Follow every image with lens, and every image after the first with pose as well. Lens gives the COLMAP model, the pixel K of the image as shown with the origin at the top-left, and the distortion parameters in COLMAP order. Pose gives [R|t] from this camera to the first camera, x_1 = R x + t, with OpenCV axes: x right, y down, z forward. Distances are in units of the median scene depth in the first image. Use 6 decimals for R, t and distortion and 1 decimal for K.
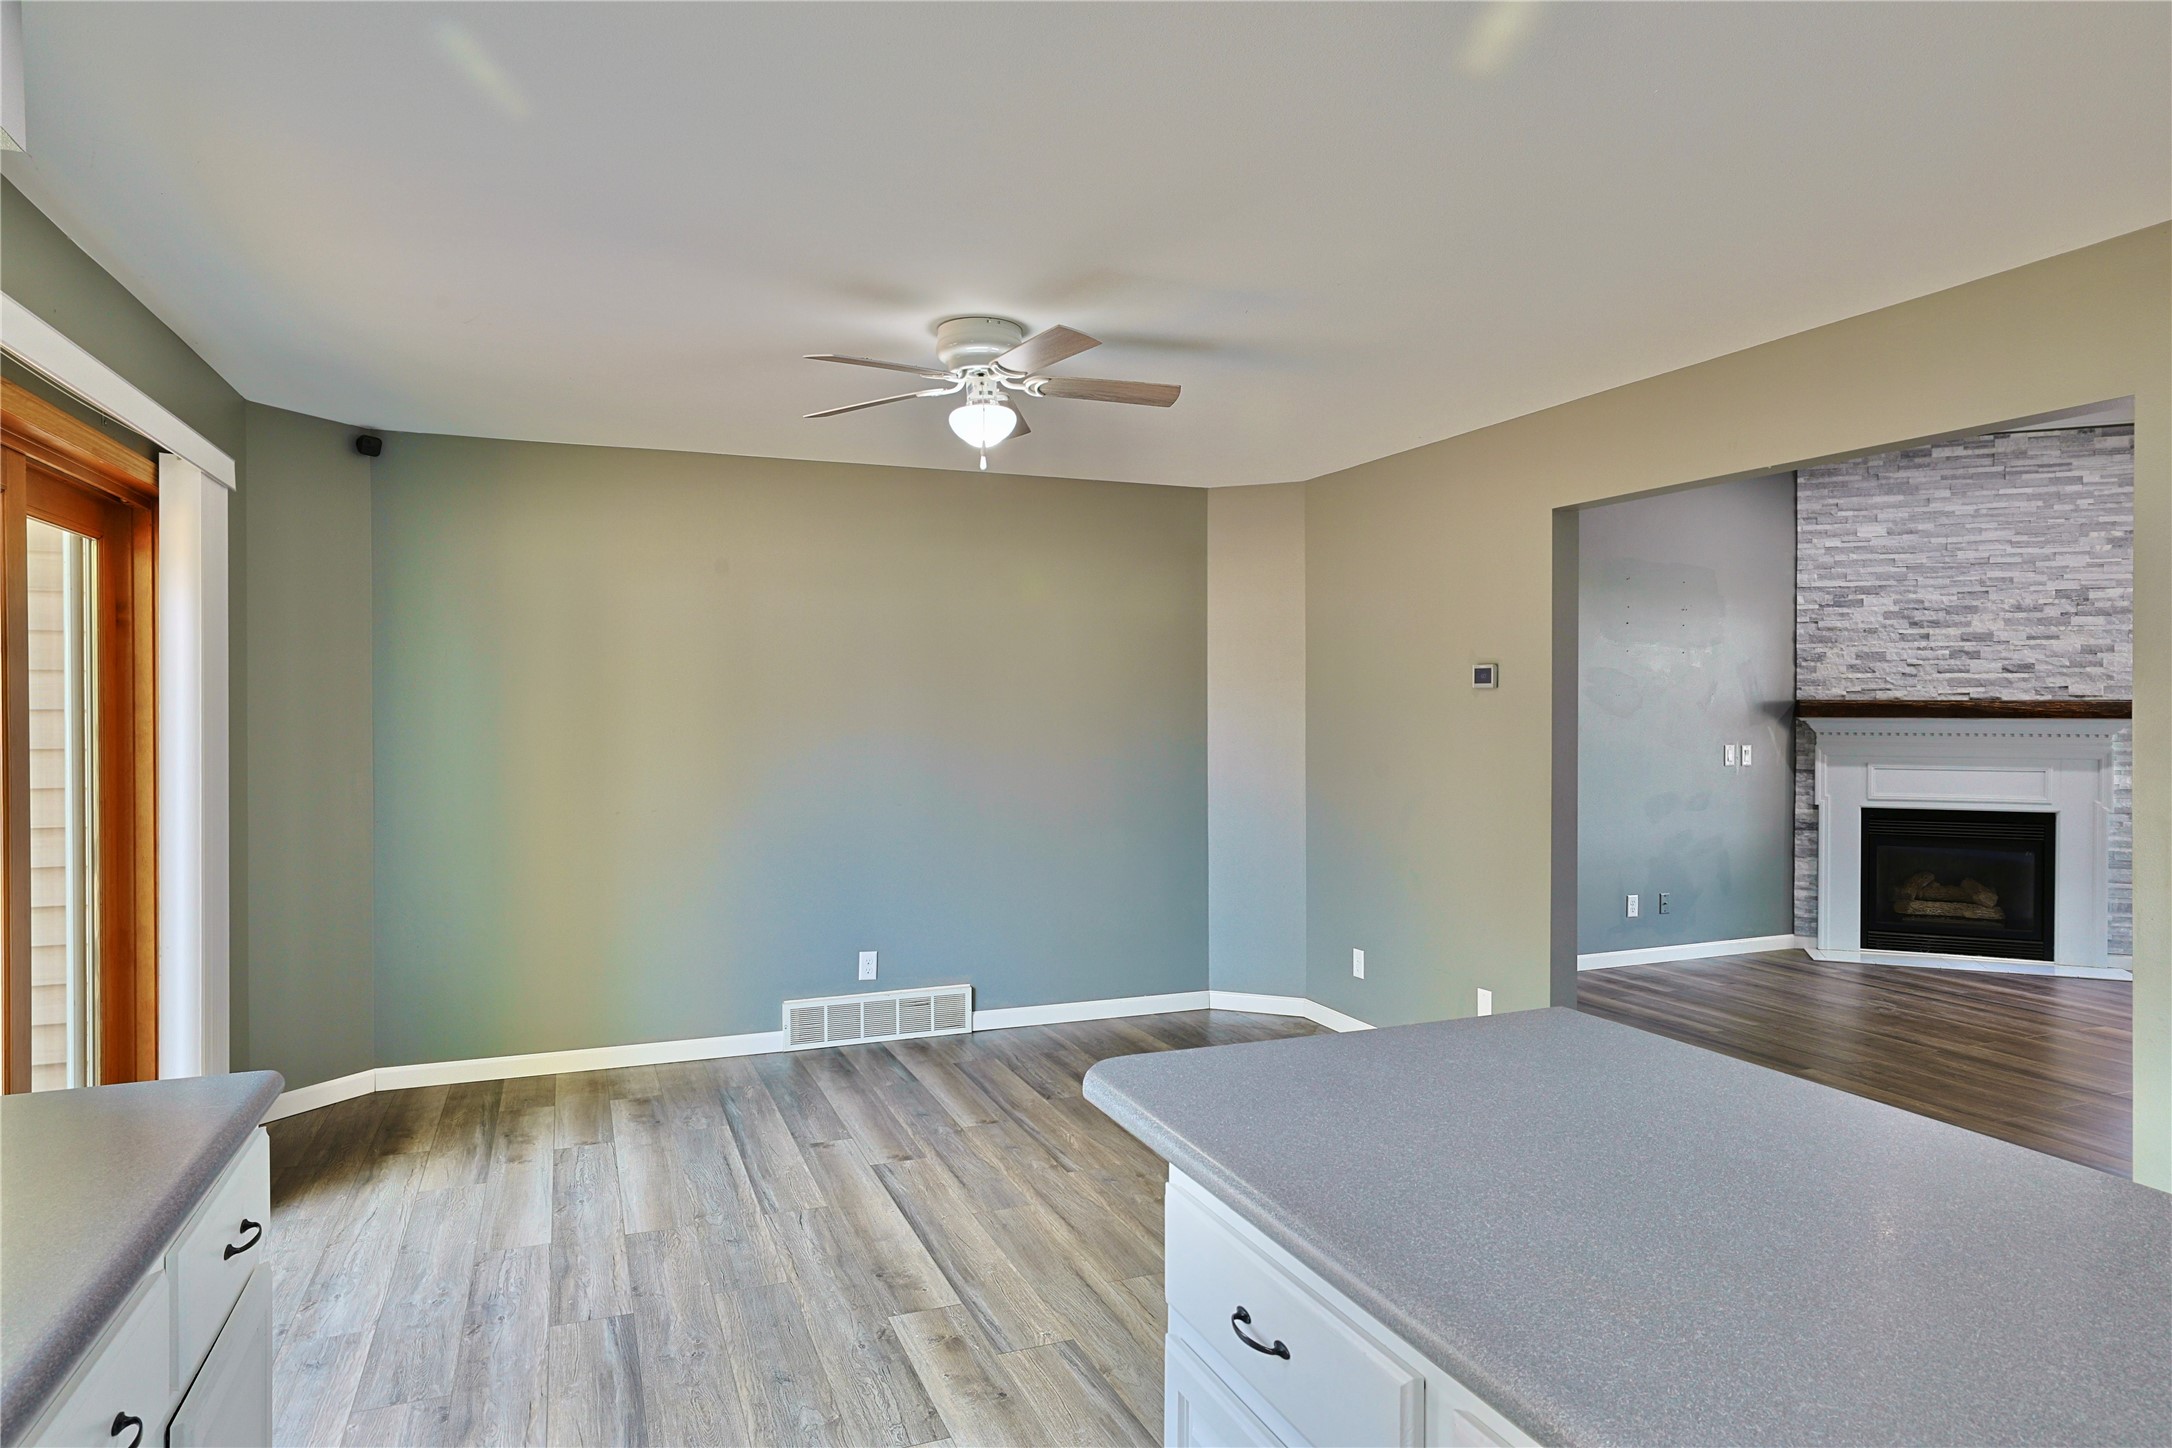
lens RADIAL K [[1275.5, 0, 1072.7], [0, 1275.5, 713.5], [0, 0, 1]] dist [-0.027508, 0.028405]
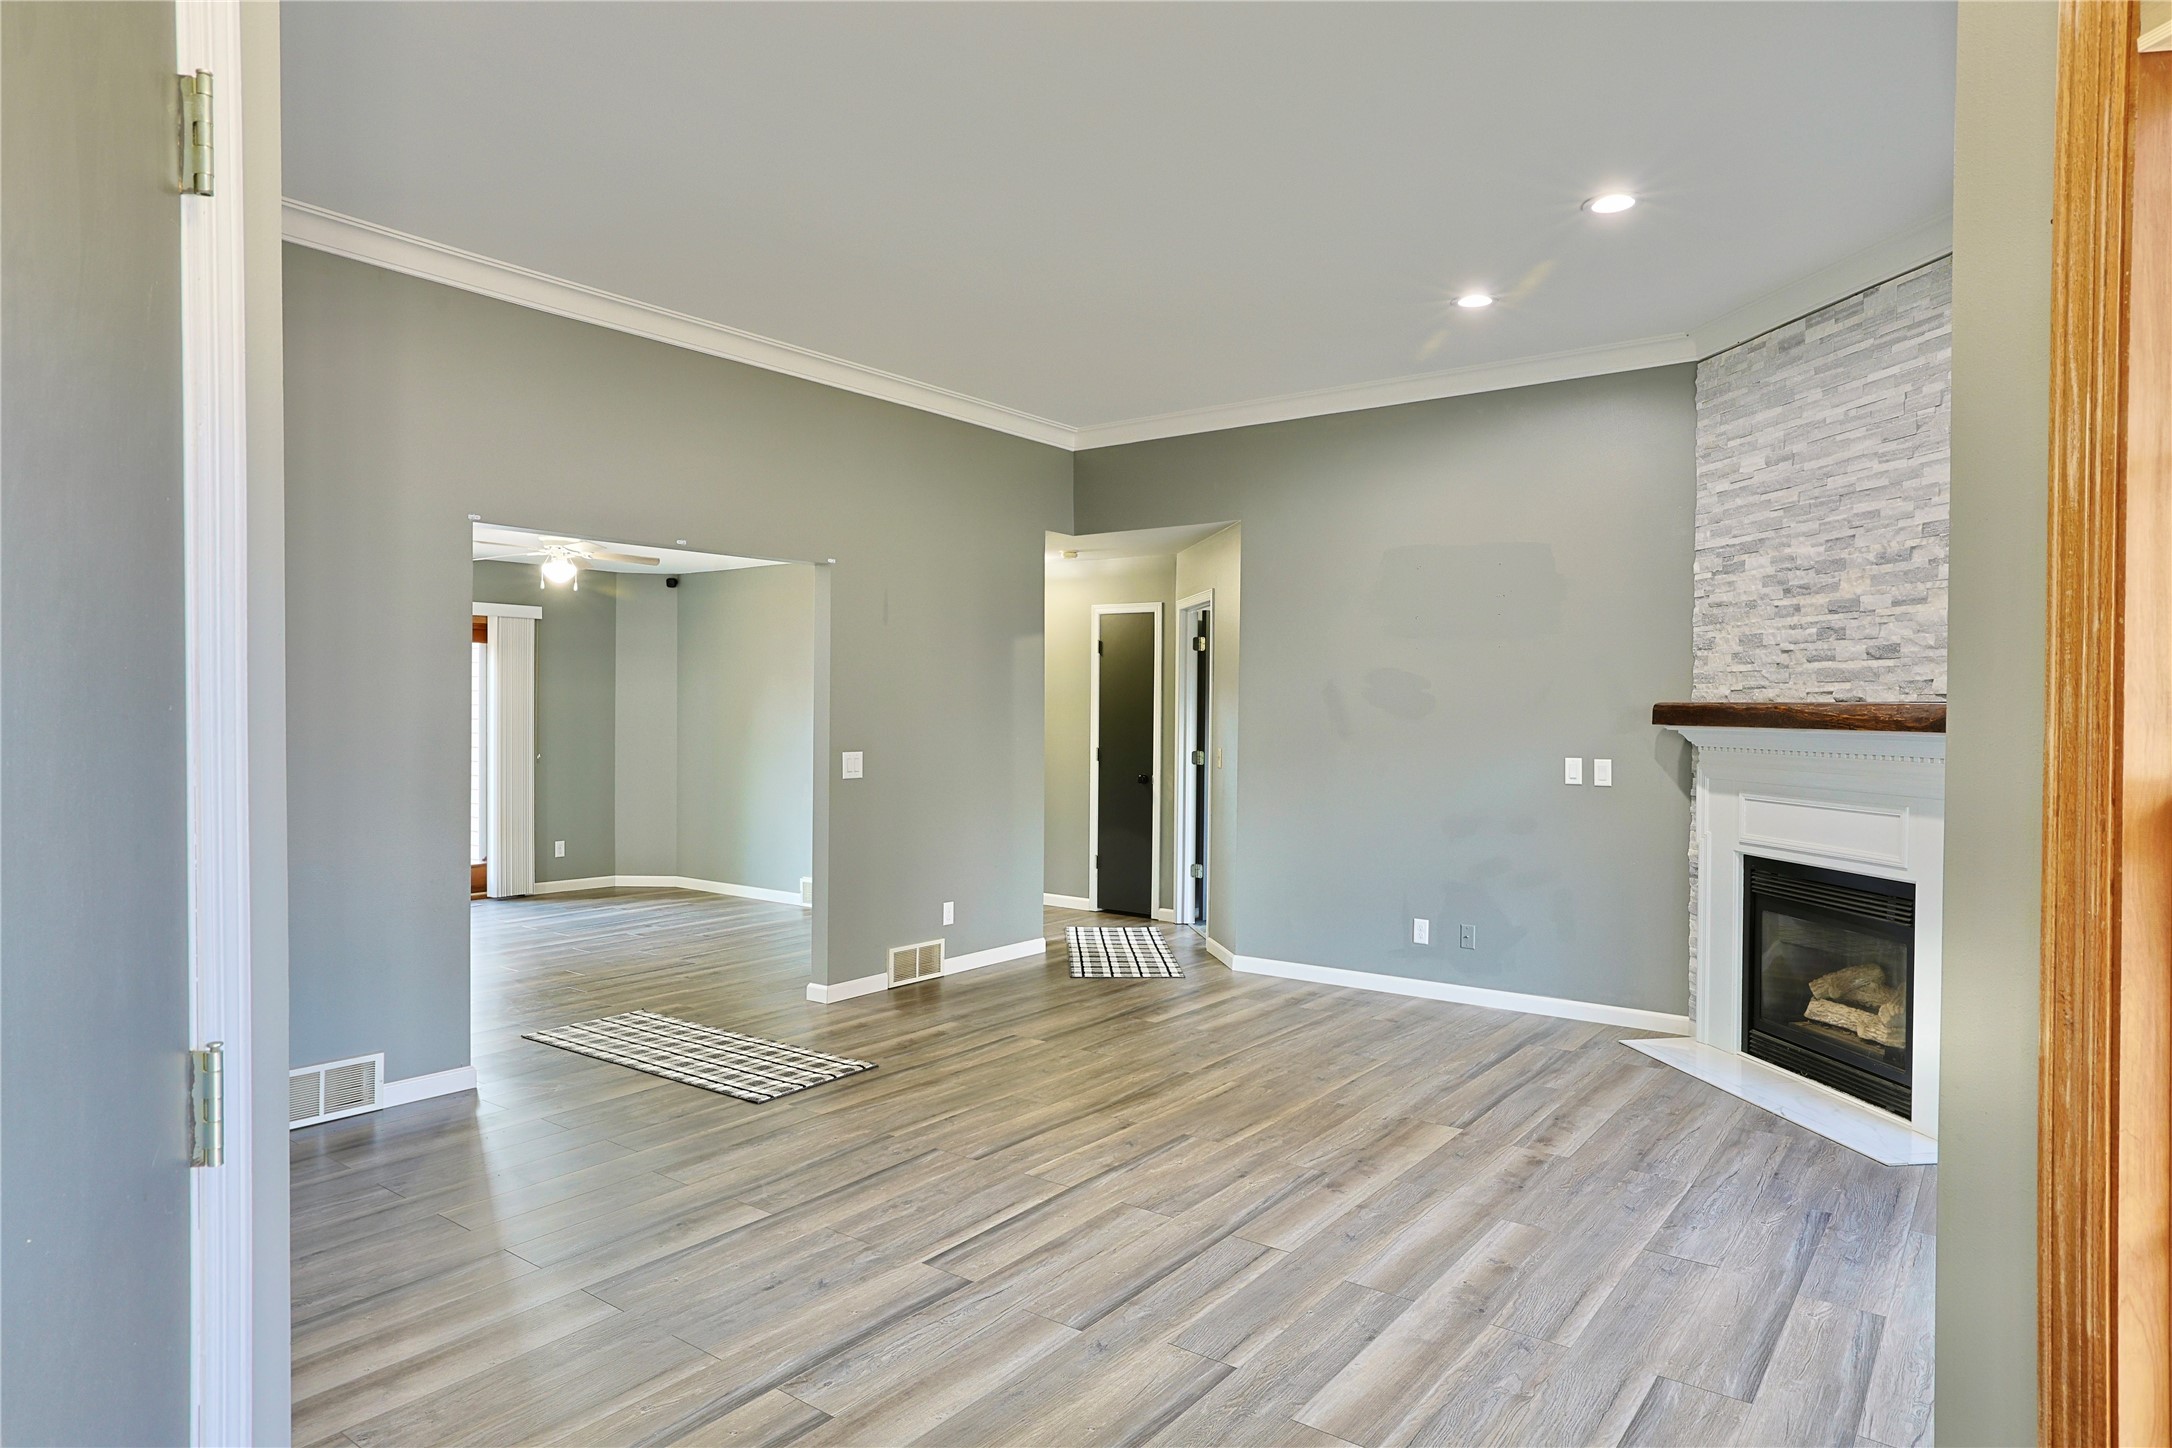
lens RADIAL K [[1275.5, 0, 1086.9], [0, 1275.5, 716.0], [0, 0, 1]] dist [-0.027508, 0.028405]
pose [[0.505787, 0.009692, -0.862604, 1.071873], [-0.015438, 0.999878, 0.002183, 0.001141], [0.862520, 0.012213, 0.505875, 0.328735]]
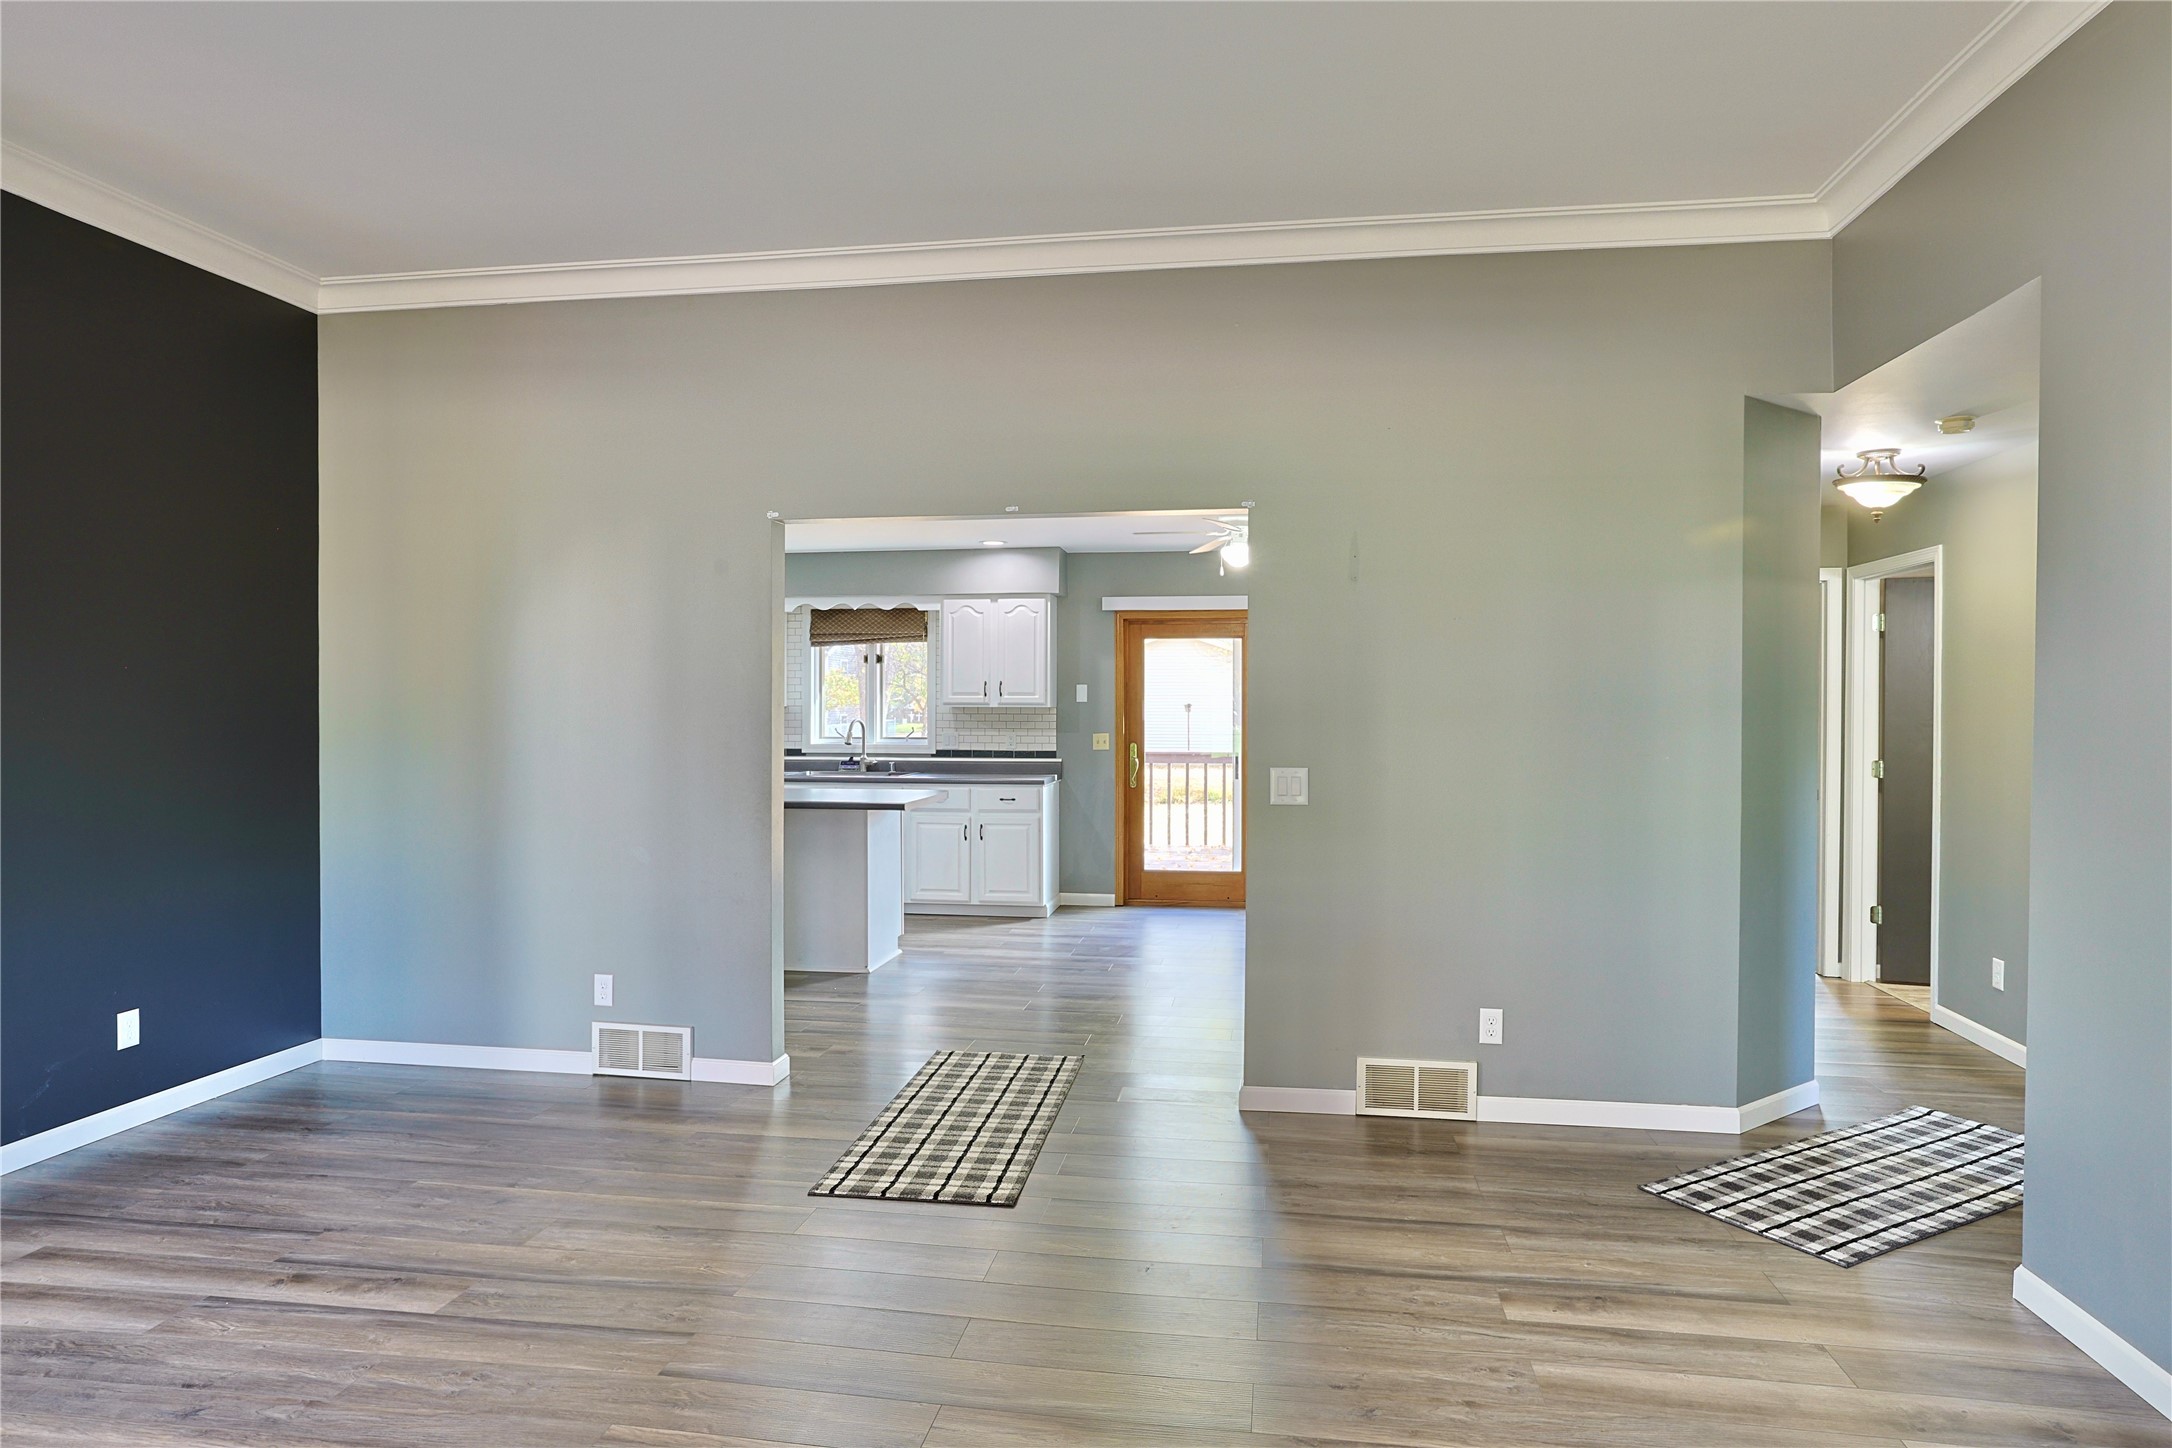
lens RADIAL K [[1275.5, 0, 1085.9], [0, 1275.5, 713.0], [0, 0, 1]] dist [-0.027508, 0.028405]
pose [[-0.522178, 0.006453, -0.852812, 0.822633], [-0.011645, 0.999824, 0.014696, -0.004869], [0.852757, 0.017605, -0.522011, 0.868139]]
